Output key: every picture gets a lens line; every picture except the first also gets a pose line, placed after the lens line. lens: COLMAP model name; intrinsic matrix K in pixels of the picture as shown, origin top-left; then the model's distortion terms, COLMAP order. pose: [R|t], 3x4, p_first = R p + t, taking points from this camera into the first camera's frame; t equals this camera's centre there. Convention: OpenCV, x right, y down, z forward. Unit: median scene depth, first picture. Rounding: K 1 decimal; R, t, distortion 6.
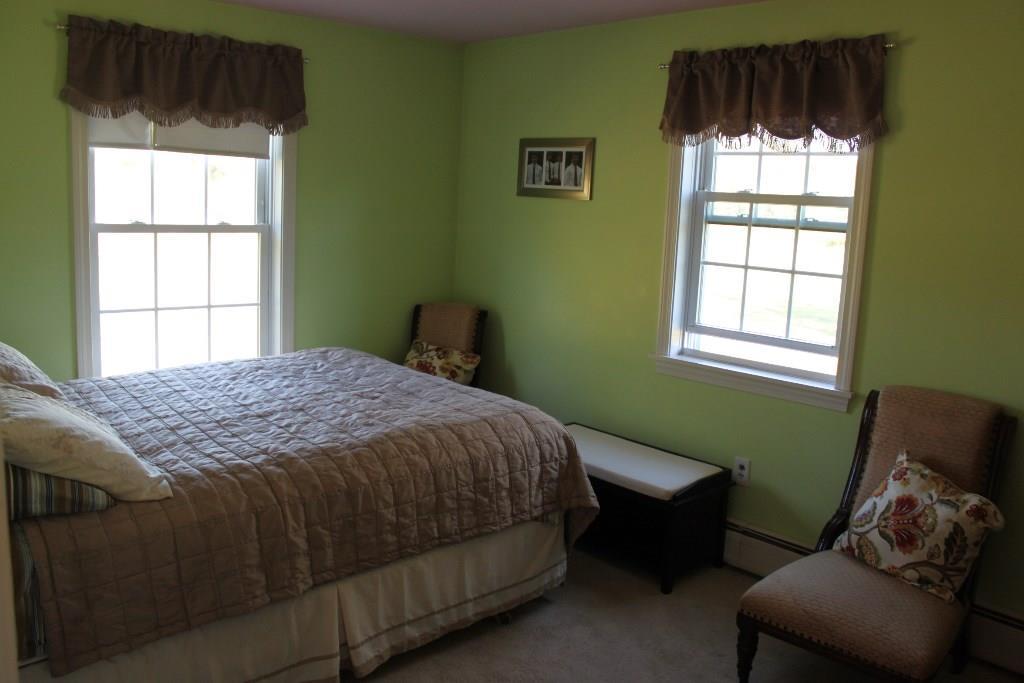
lens RADIAL K [[864.8, 0, 512.0], [0, 864.8, 341.5], [0, 0, 1]] dist [-0.165175, 0.148957]
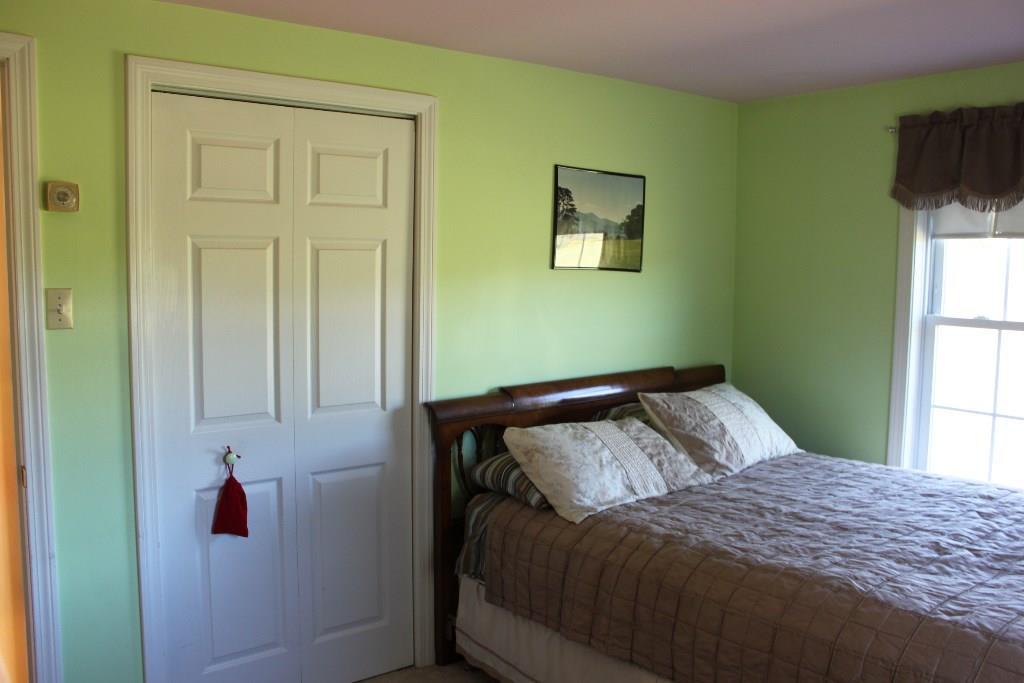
lens RADIAL K [[864.8, 0, 512.0], [0, 864.8, 341.5], [0, 0, 1]] dist [-0.165175, 0.148957]
pose [[-0.100346, 0.038145, -0.994221, 0.571656], [-0.170334, 0.983854, 0.054939, -0.088229], [0.980264, 0.174863, -0.092229, 0.657361]]
